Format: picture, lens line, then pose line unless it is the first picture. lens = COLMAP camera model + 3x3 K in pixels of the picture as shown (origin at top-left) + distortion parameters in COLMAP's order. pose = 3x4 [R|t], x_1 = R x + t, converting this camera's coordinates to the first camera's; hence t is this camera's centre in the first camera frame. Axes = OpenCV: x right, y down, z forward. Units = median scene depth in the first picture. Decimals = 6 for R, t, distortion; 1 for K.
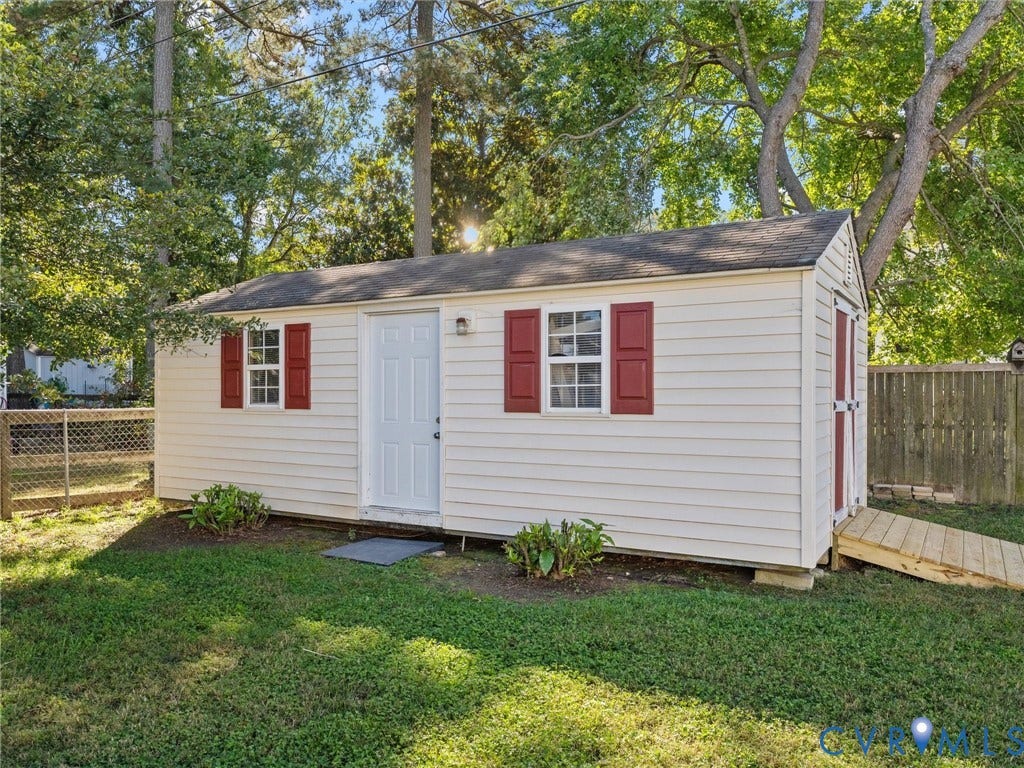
lens RADIAL K [[773.8, 0, 512.0], [0, 773.8, 384.0], [0, 0, 1]] dist [-0.000359, -0.001900]
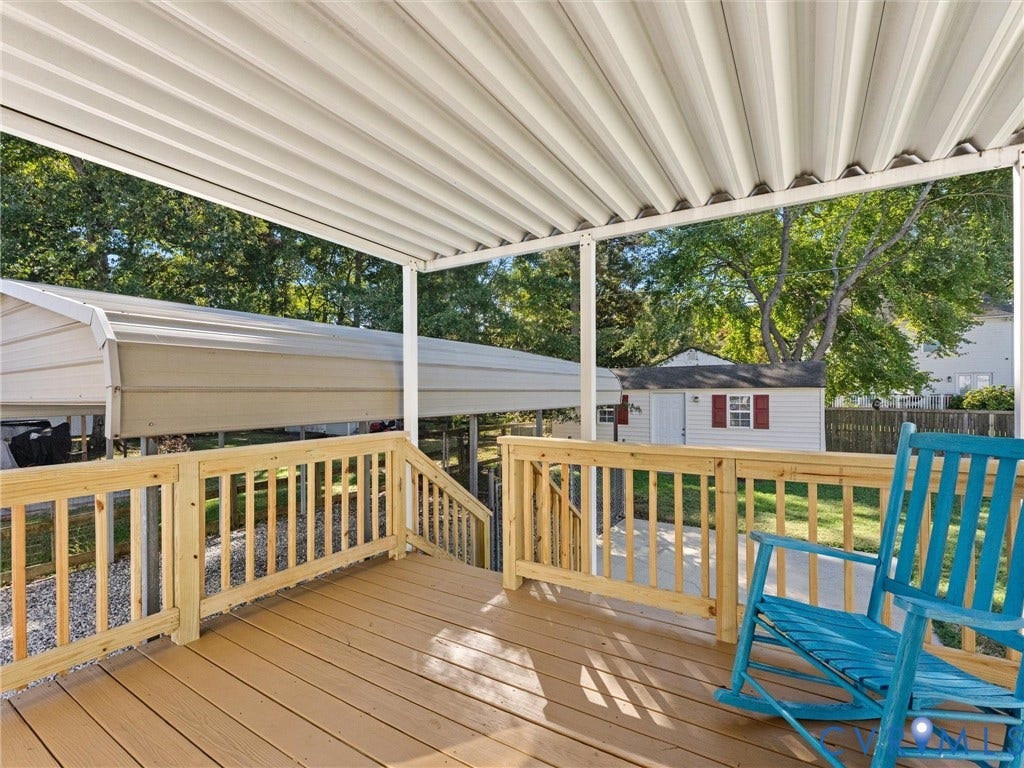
lens RADIAL K [[475.0, 0, 512.0], [0, 475.0, 384.0], [0, 0, 1]] dist [-0.000813, 0.000001]
pose [[0.999907, -0.005050, -0.012660, -0.836906], [0.004951, 0.999957, -0.007824, -0.134790], [0.012699, 0.007761, 0.999889, -0.977968]]
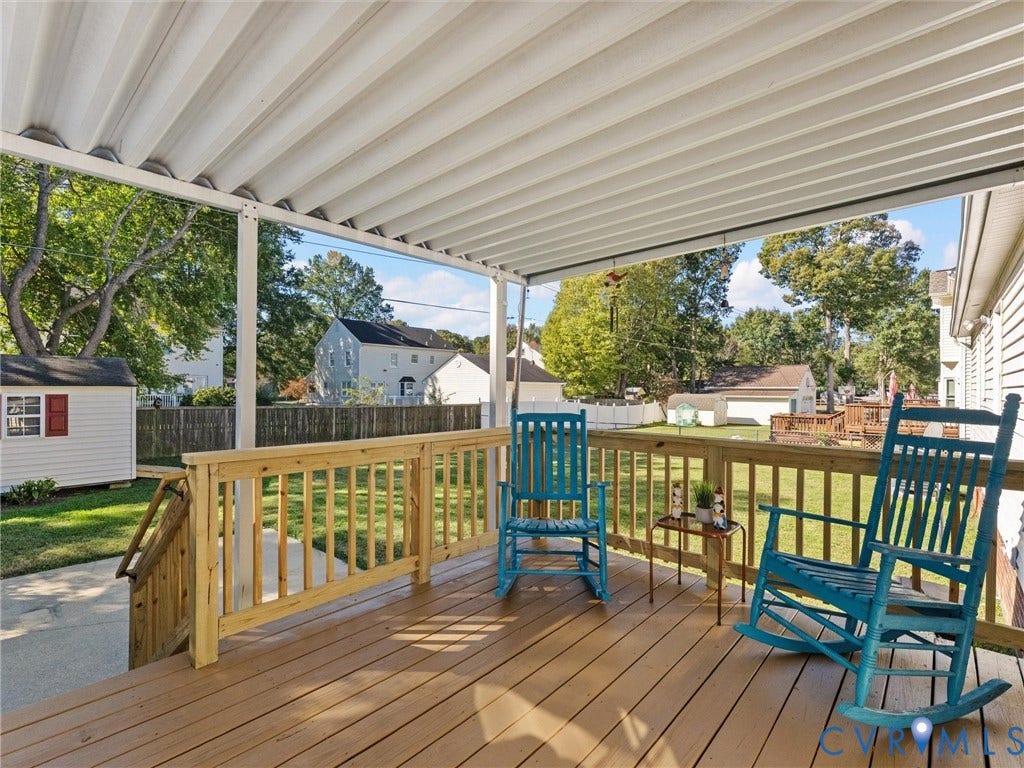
lens RADIAL K [[482.4, 0, 506.3], [0, 482.4, 386.2], [0, 0, 1]] dist [0.000343, -0.000271]
pose [[0.202842, 0.008224, 0.979177, -1.105438], [-0.011179, 0.999919, -0.006082, -0.134183], [-0.979148, -0.009713, 0.202918, -0.806239]]
